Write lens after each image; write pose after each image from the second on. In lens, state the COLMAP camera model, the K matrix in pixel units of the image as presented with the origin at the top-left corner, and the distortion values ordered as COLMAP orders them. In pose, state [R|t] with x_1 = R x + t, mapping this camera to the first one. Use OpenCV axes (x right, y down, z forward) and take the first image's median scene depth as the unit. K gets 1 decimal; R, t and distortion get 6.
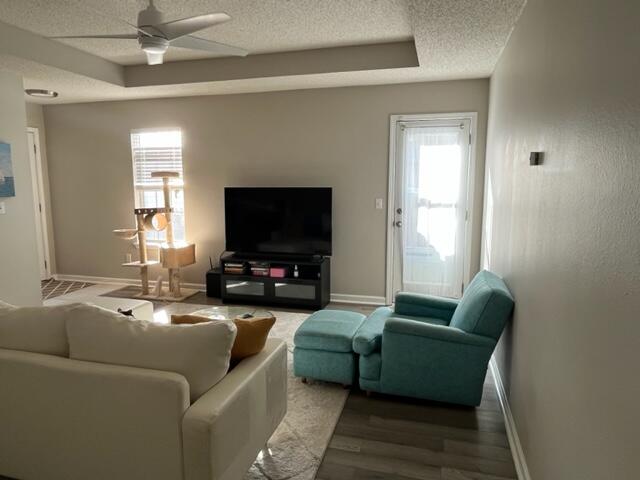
lens RADIAL K [[434.3, 0, 319.8], [0, 434.3, 240.5], [0, 0, 1]] dist [-0.034157, -0.001158]
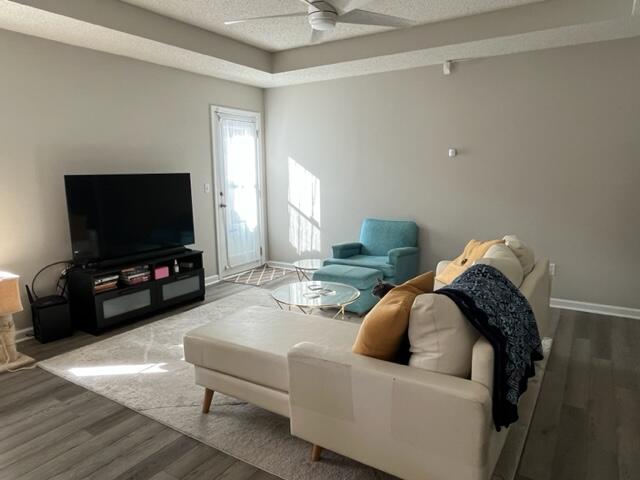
lens RADIAL K [[434.3, 0, 319.0], [0, 434.3, 240.9], [0, 0, 1]] dist [-0.034157, -0.001158]
pose [[0.285311, -0.154056, 0.945973, -0.804636], [0.141195, 0.982984, 0.117498, -0.044212], [-0.947978, 0.100043, 0.302208, 0.440901]]
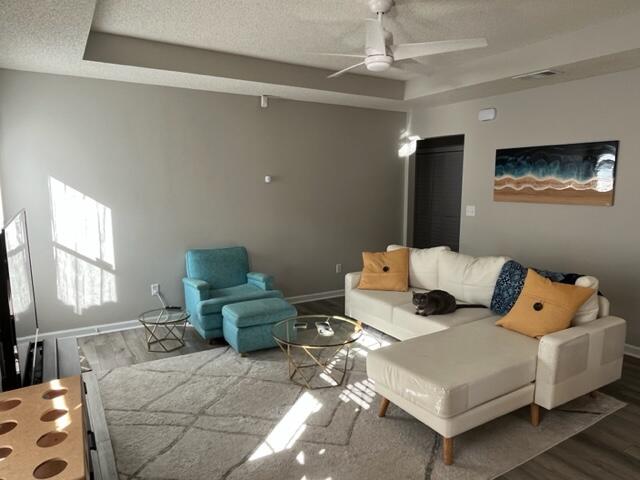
lens RADIAL K [[434.3, 0, 318.8], [0, 434.3, 240.4], [0, 0, 1]] dist [-0.034157, -0.001158]
pose [[-0.729599, -0.094487, 0.677316, -0.598321], [0.090937, 0.968210, 0.233024, -0.167423], [-0.677802, 0.231607, -0.697813, 1.088494]]
